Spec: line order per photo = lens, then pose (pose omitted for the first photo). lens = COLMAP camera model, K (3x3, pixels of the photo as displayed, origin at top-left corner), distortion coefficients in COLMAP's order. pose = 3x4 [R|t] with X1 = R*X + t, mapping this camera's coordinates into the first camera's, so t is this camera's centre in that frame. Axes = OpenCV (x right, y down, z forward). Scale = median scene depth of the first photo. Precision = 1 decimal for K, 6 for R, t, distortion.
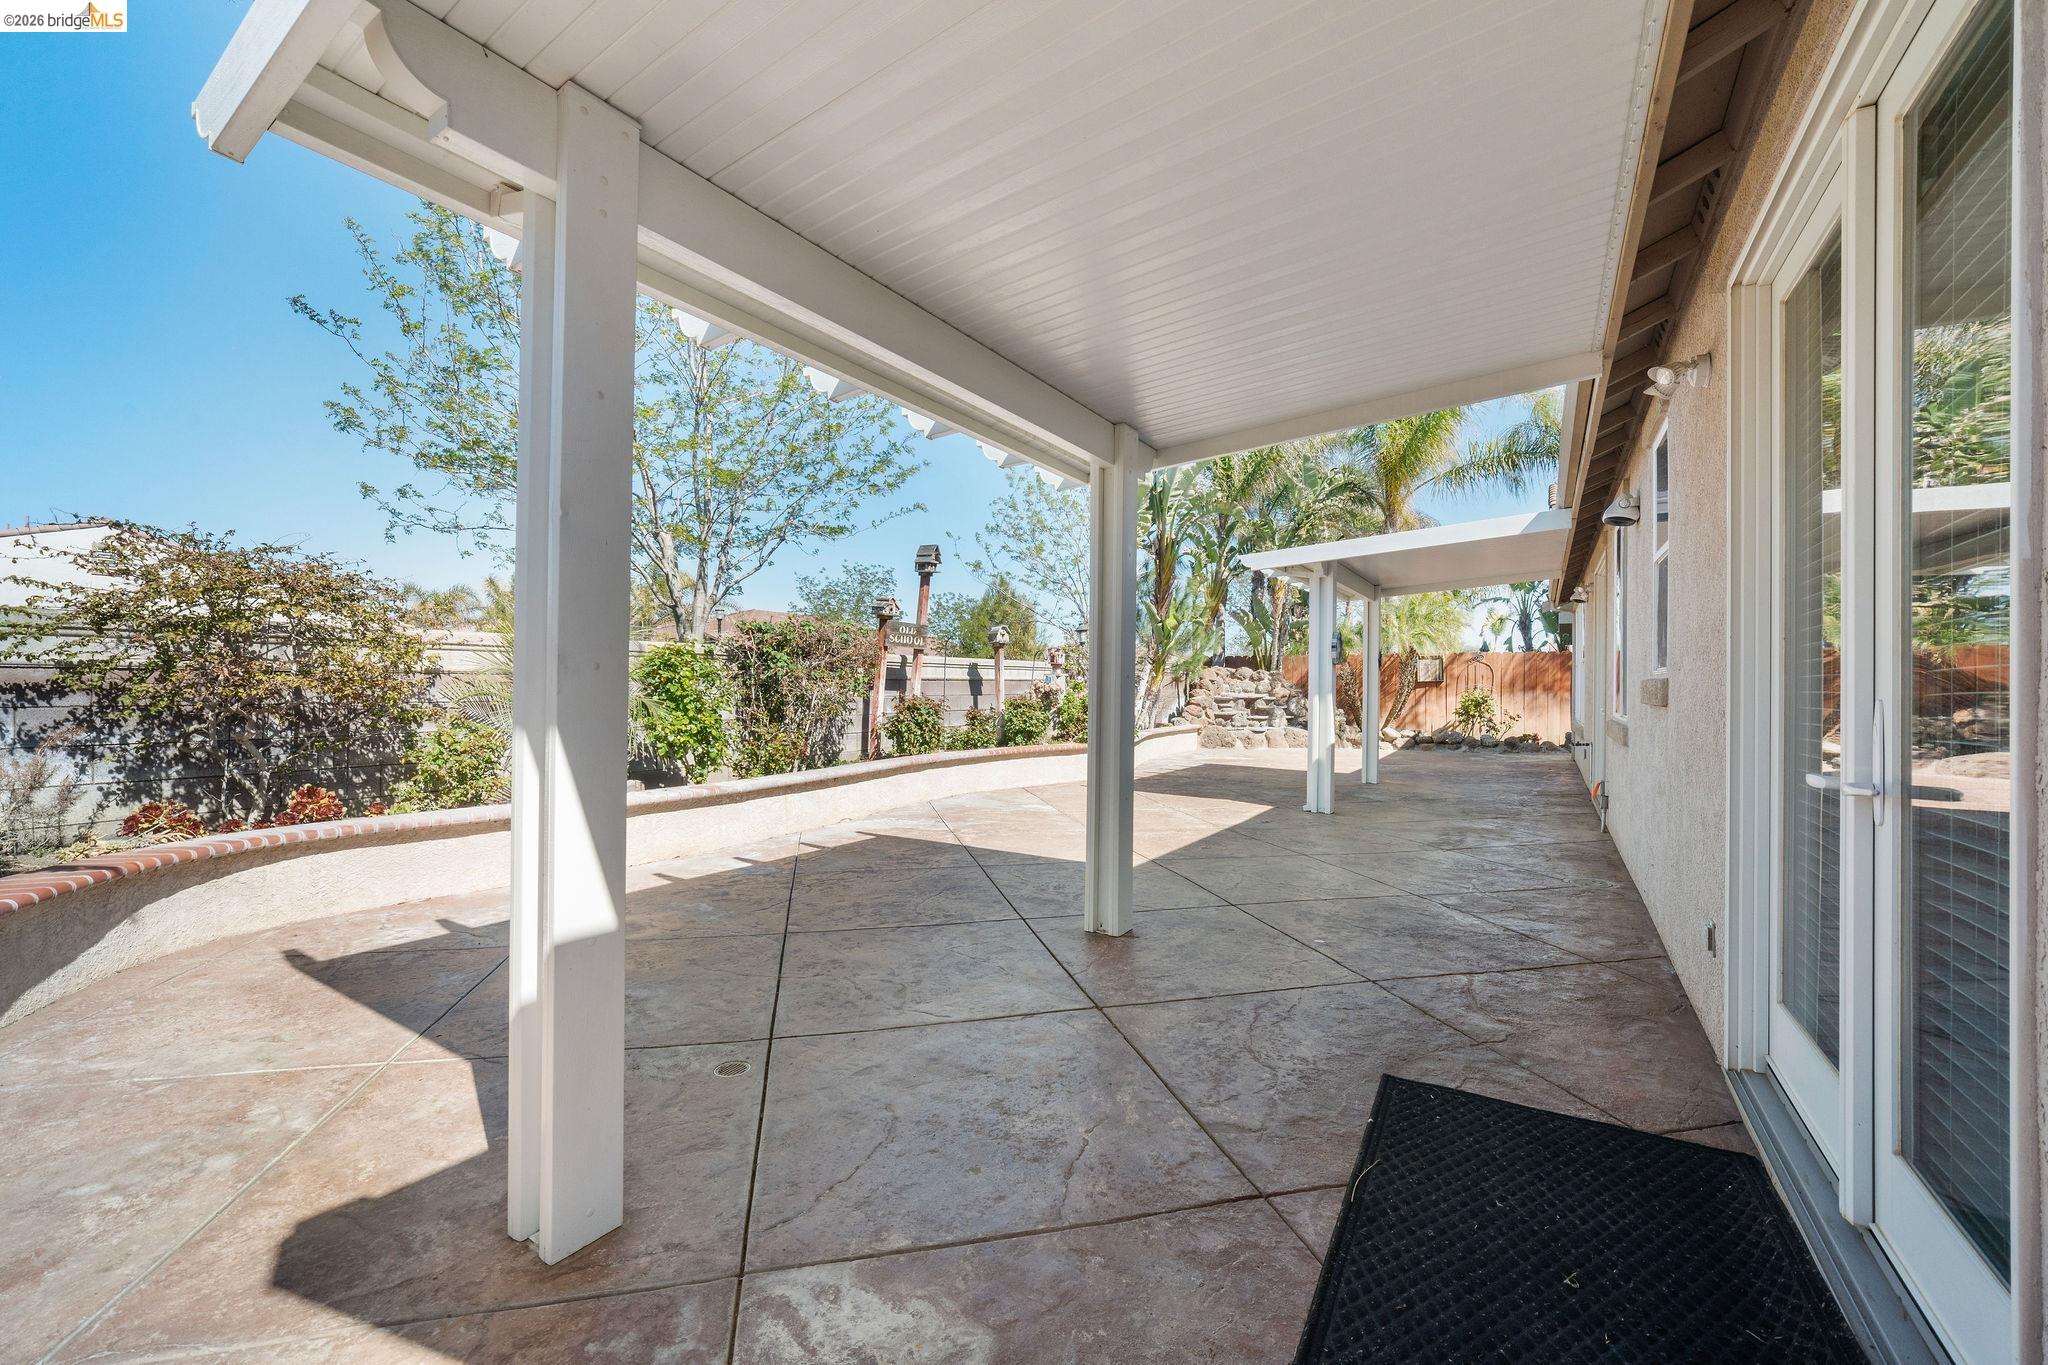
lens RADIAL K [[822.1, 0, 1018.0], [0, 822.1, 684.8], [0, 0, 1]] dist [-0.024231, 0.010458]
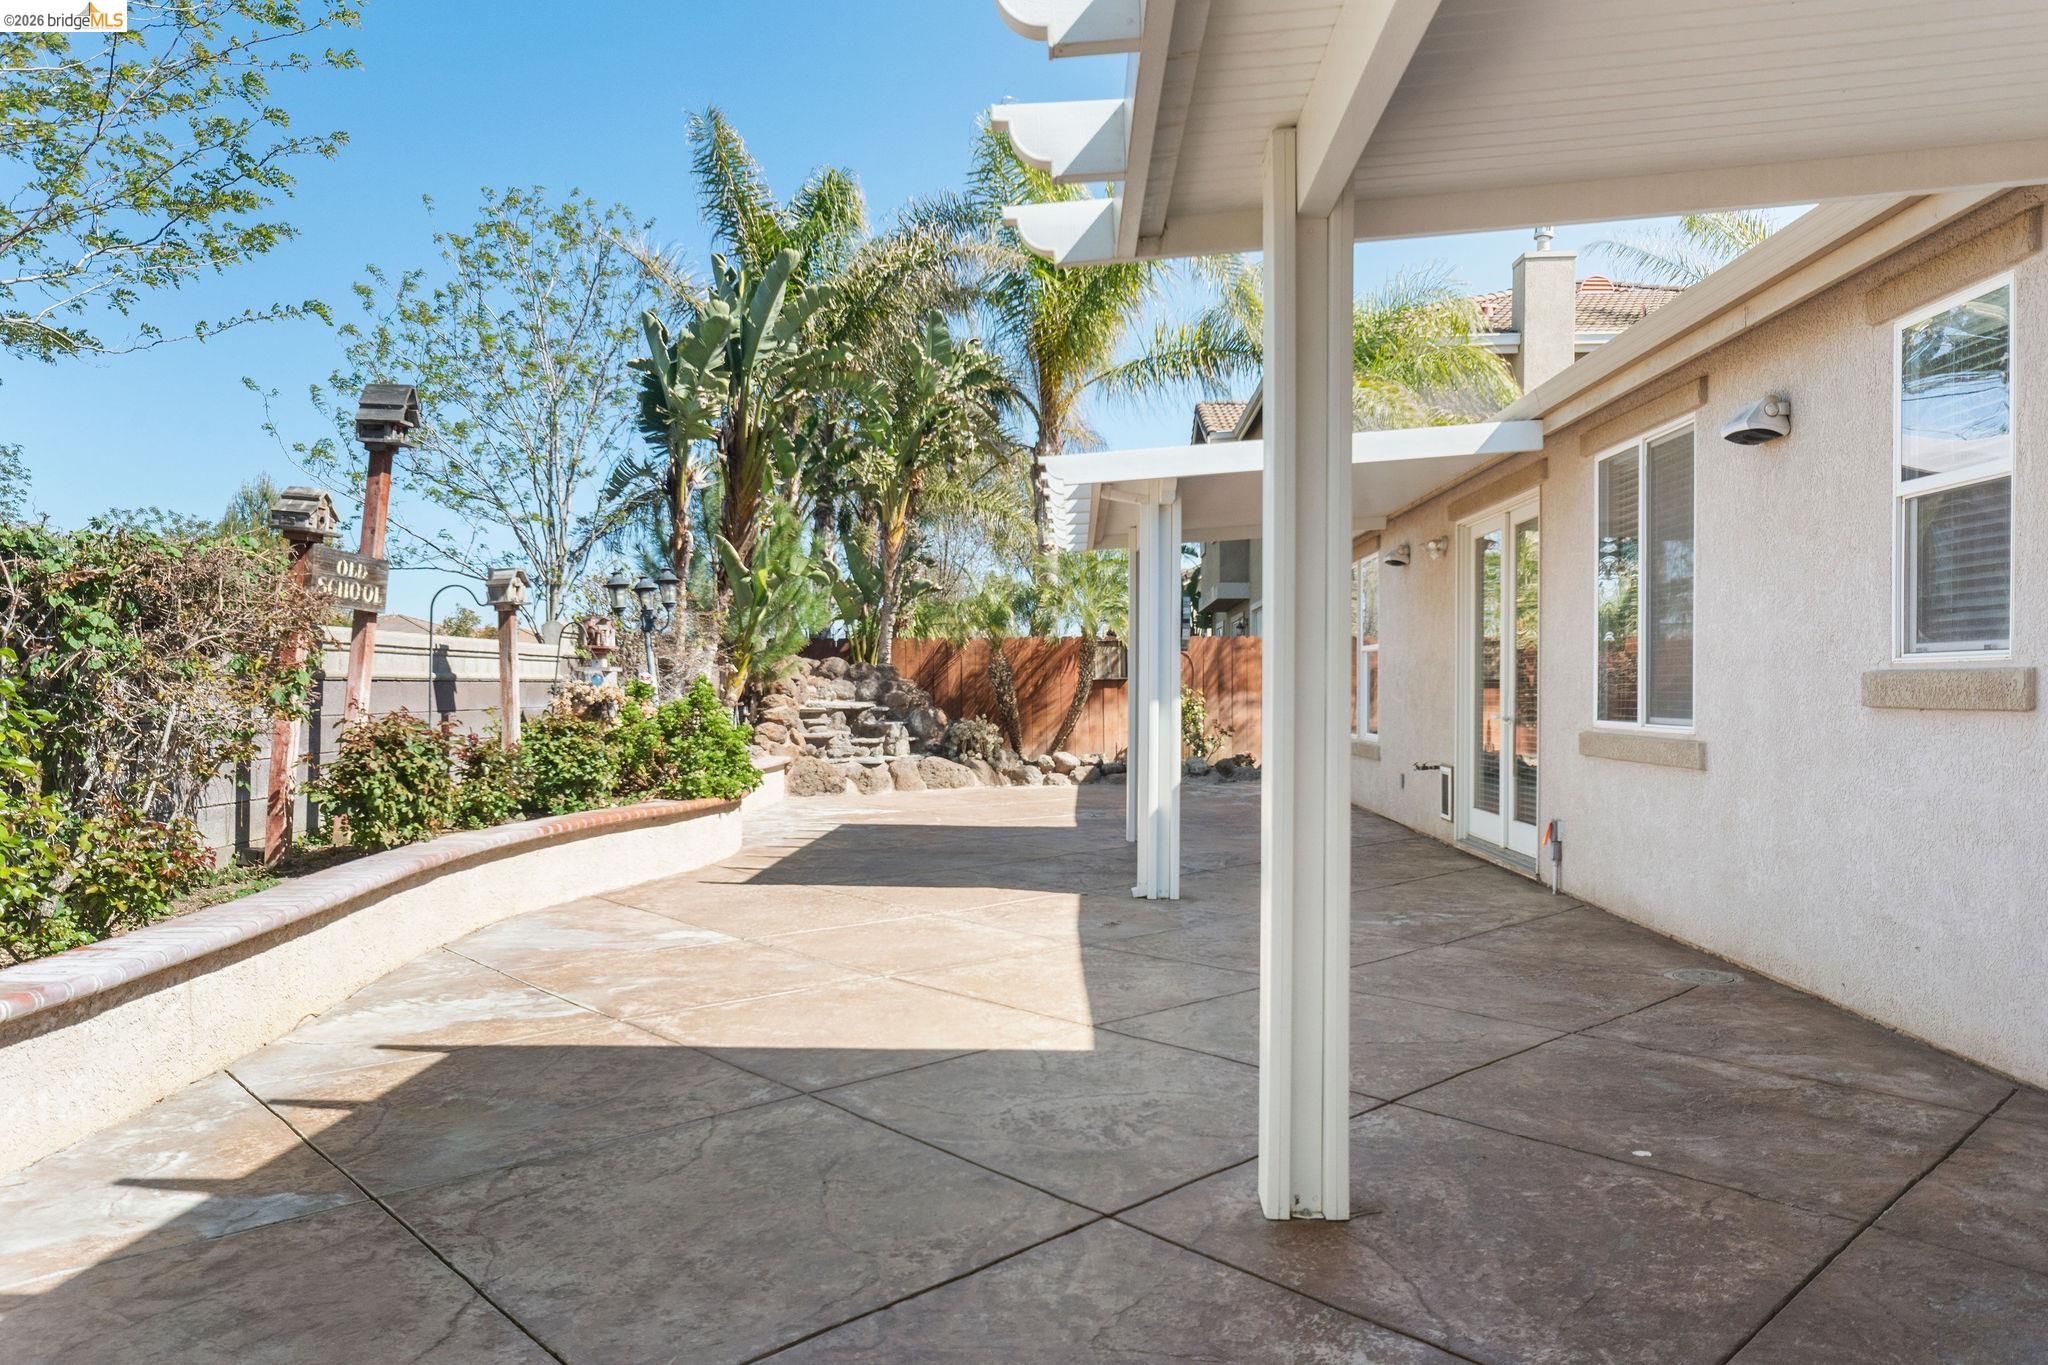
lens RADIAL K [[1330.3, 0, 1024.0], [0, 1330.3, 682.5], [0, 0, 1]] dist [-0.012898, -0.002205]
pose [[0.861640, -0.005405, 0.507491, -0.154192], [0.007231, 0.999973, -0.001628, -0.000626], [-0.507468, 0.005073, 0.861656, 0.159620]]
